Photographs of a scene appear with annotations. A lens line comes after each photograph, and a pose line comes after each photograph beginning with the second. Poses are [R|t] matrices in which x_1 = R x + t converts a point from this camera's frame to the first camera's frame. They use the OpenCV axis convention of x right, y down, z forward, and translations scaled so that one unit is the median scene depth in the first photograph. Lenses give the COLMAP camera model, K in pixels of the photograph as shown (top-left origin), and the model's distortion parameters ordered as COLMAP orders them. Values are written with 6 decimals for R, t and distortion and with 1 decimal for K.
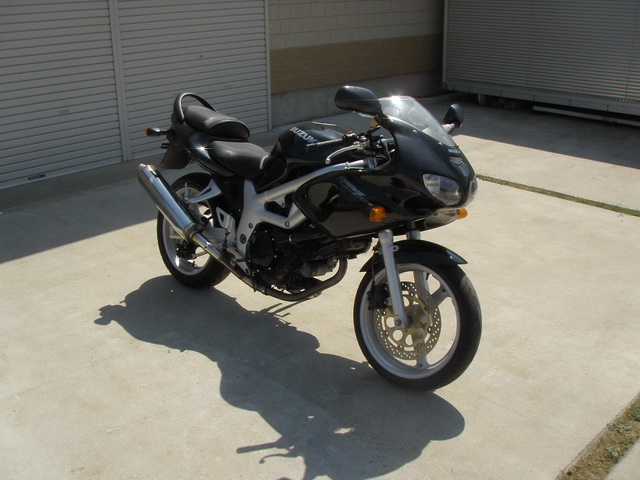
lens RADIAL K [[709.9, 0, 315.5], [0, 709.9, 249.8], [0, 0, 1]] dist [-0.210930, 0.195415]
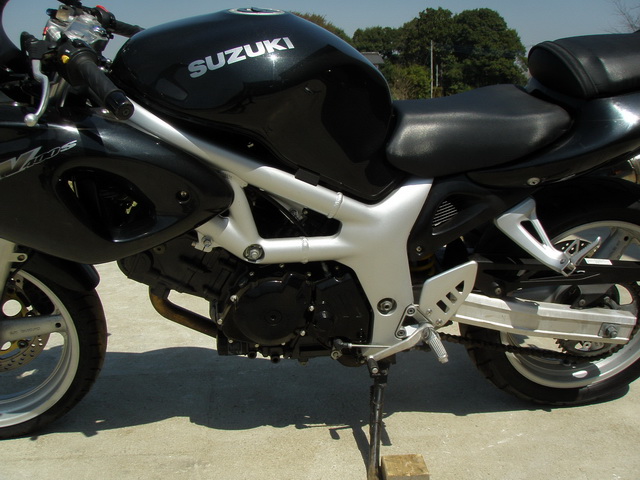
lens RADIAL K [[709.9, 0, 315.5], [0, 709.9, 249.8], [0, 0, 1]] dist [-0.210930, 0.195415]
pose [[-0.616422, 0.183106, -0.765830, 0.336899], [-0.269369, 0.864871, 0.423603, -0.235905], [0.739908, 0.467409, -0.483802, 1.265113]]
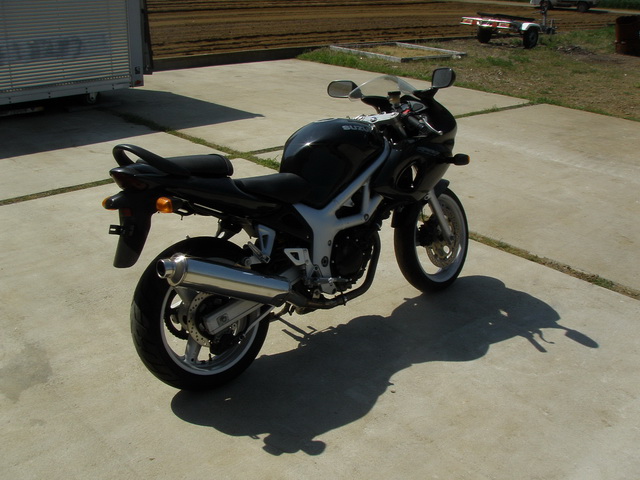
lens RADIAL K [[709.9, 0, 315.5], [0, 709.9, 249.8], [0, 0, 1]] dist [-0.210930, 0.195415]
pose [[0.056304, -0.364614, 0.929455, -0.972306], [0.342964, 0.881347, 0.324966, -0.338801], [-0.937660, 0.300473, 0.174673, 0.865301]]
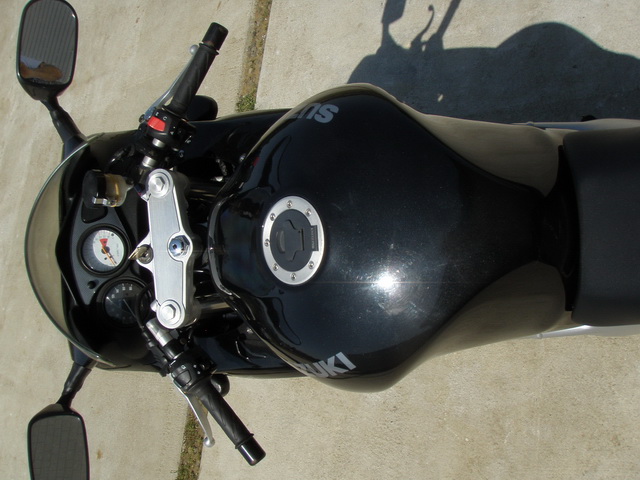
lens RADIAL K [[709.9, 0, 315.5], [0, 709.9, 249.8], [0, 0, 1]] dist [-0.210930, 0.195415]
pose [[-0.576756, 0.707812, 0.407865, -0.101373], [0.518773, -0.068335, 0.852177, -0.401001], [0.631053, 0.703087, -0.327781, 1.066753]]
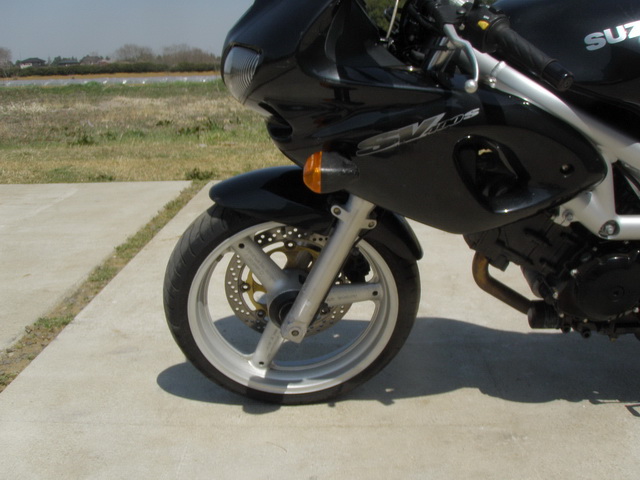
lens RADIAL K [[709.9, 0, 315.5], [0, 709.9, 249.8], [0, 0, 1]] dist [-0.210930, 0.195415]
pose [[-0.714097, 0.188929, -0.674070, 0.443535], [-0.242669, 0.836384, 0.491502, -0.193003], [0.656641, 0.514556, -0.551412, 1.149368]]
